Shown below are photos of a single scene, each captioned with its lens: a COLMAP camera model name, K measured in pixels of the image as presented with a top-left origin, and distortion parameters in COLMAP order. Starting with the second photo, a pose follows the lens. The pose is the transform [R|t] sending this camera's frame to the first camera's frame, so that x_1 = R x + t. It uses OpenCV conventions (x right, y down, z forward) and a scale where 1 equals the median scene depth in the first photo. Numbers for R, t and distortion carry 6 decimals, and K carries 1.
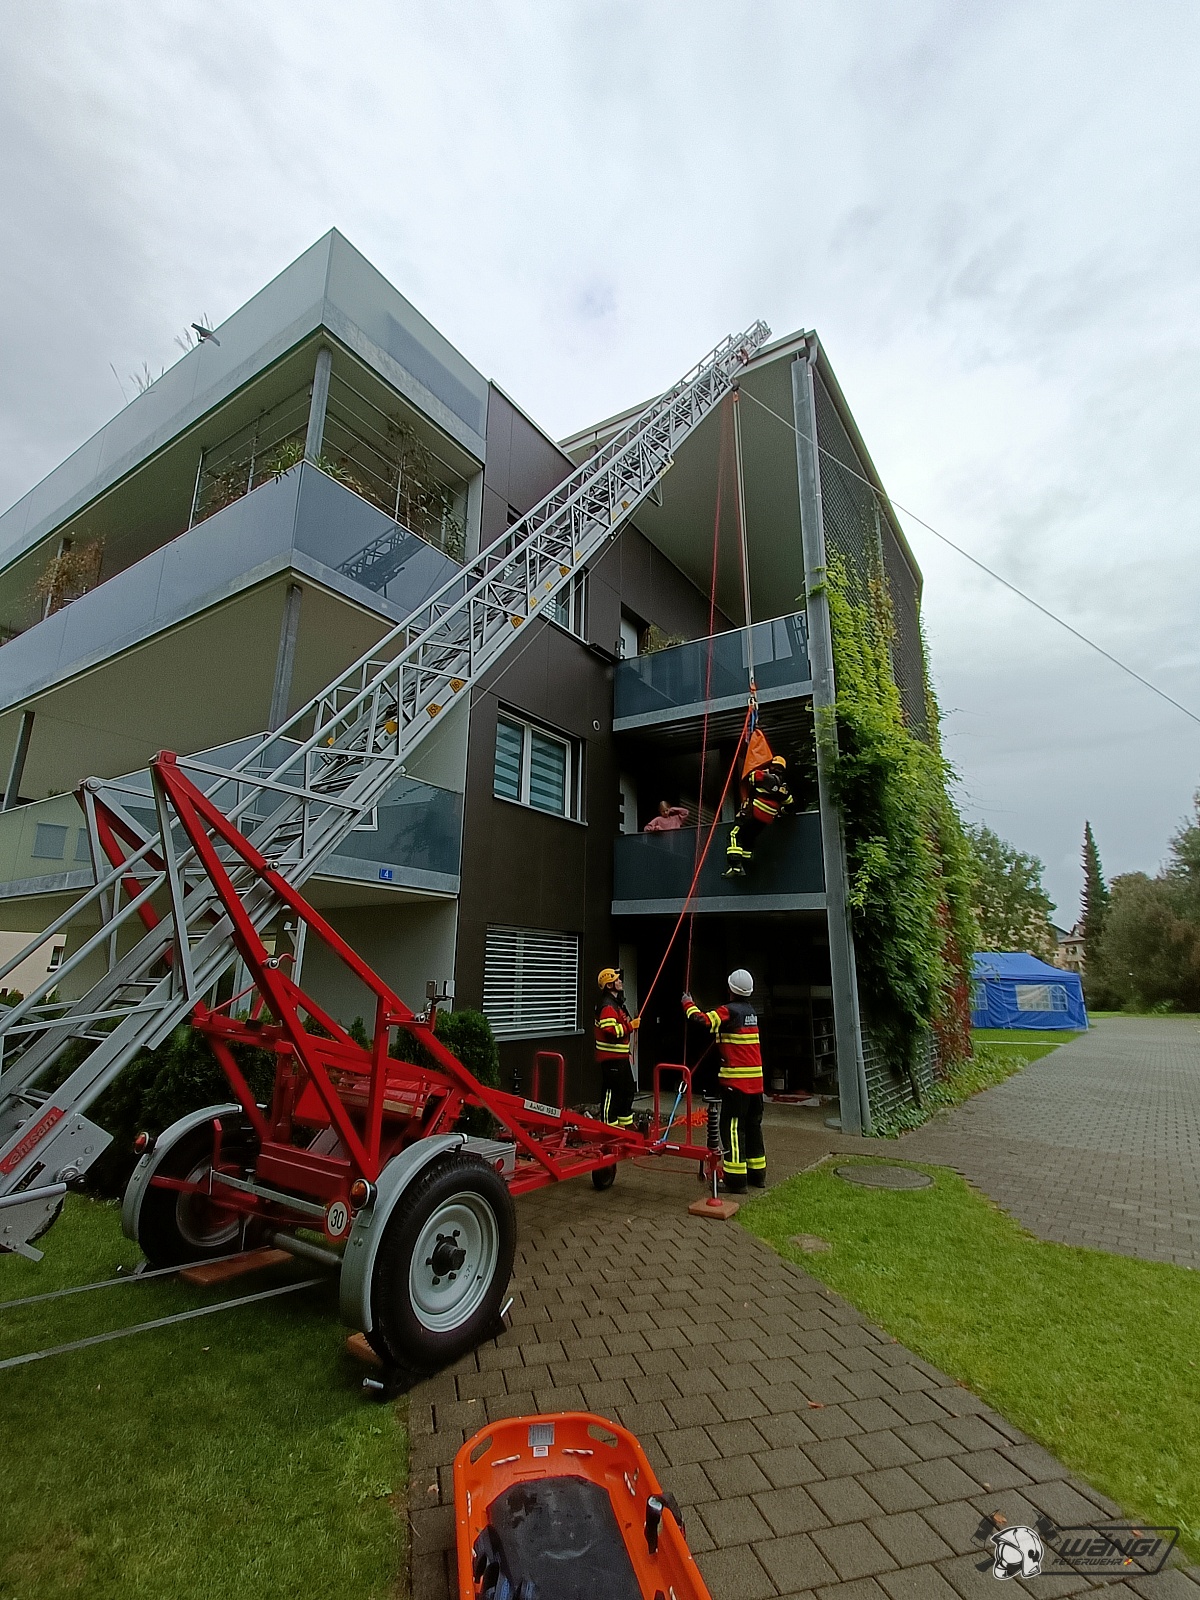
lens RADIAL K [[701.8, 0, 600.0], [0, 701.8, 800.0], [0, 0, 1]] dist [0.007765, -0.000034]
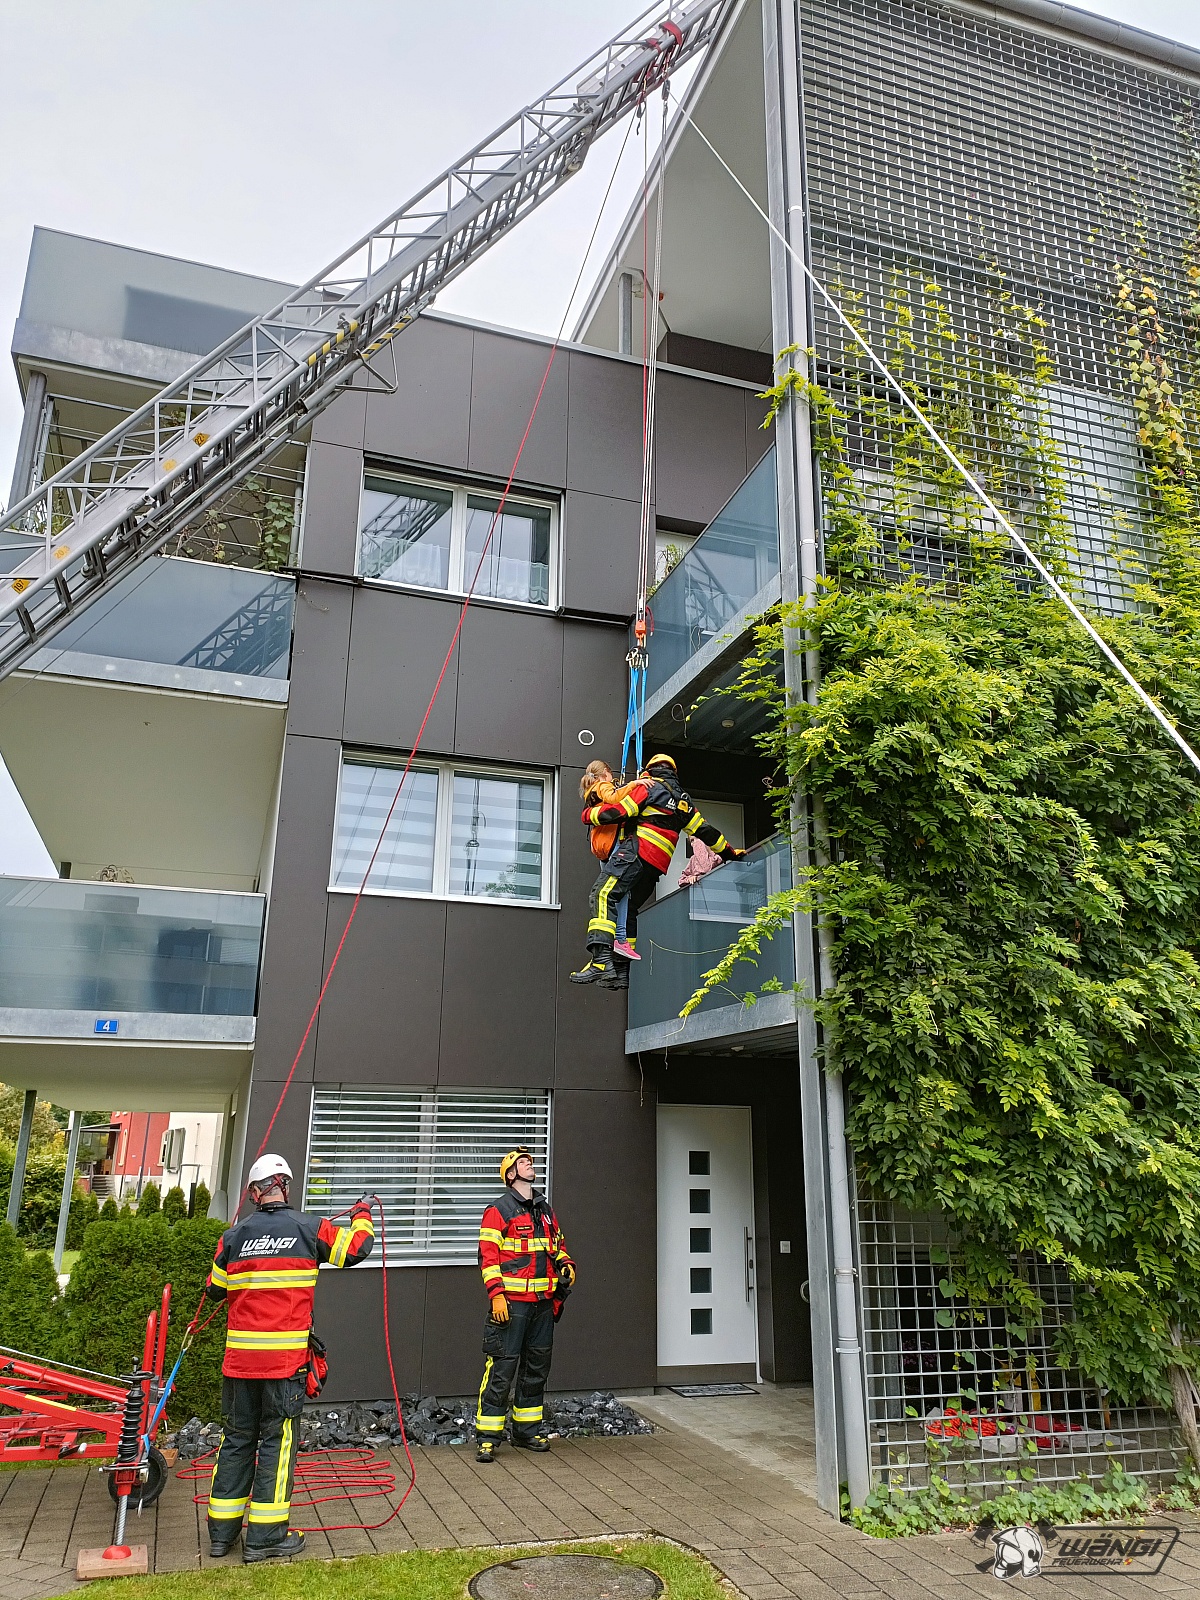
lens RADIAL K [[1144.1, 0, 600.0], [0, 1144.1, 800.0], [0, 0, 1]] dist [0.083005, -0.073315]
pose [[0.793988, -0.190163, -0.577426, 0.771084], [0.154078, 0.981753, -0.111455, 0.080675], [0.588084, -0.000475, 0.808800, 0.298806]]
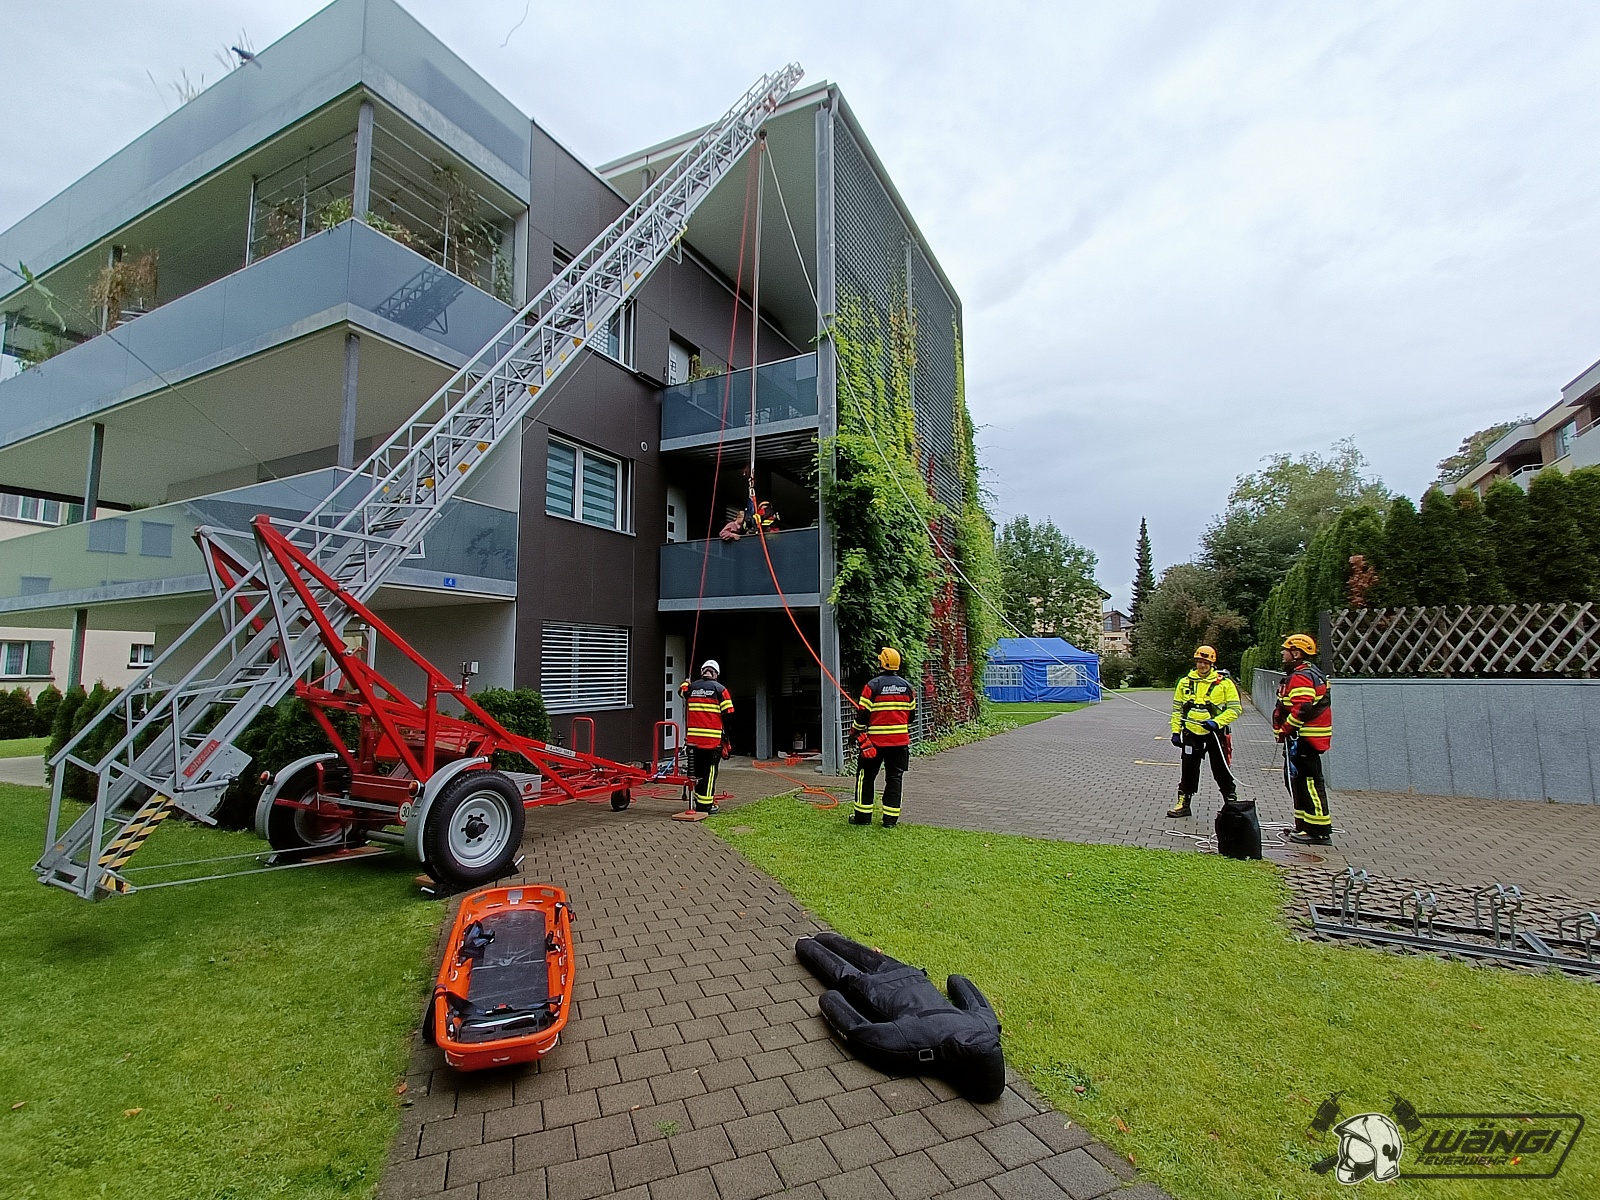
lens RADIAL K [[701.8, 0, 764.8], [0, 701.8, 588.3], [0, 0, 1]] dist [0.007765, -0.000034]
pose [[0.996224, -0.006896, 0.086551, 0.121368], [-0.004995, 0.990638, 0.136424, -0.047481], [-0.086682, -0.136341, 0.986862, -0.227123]]
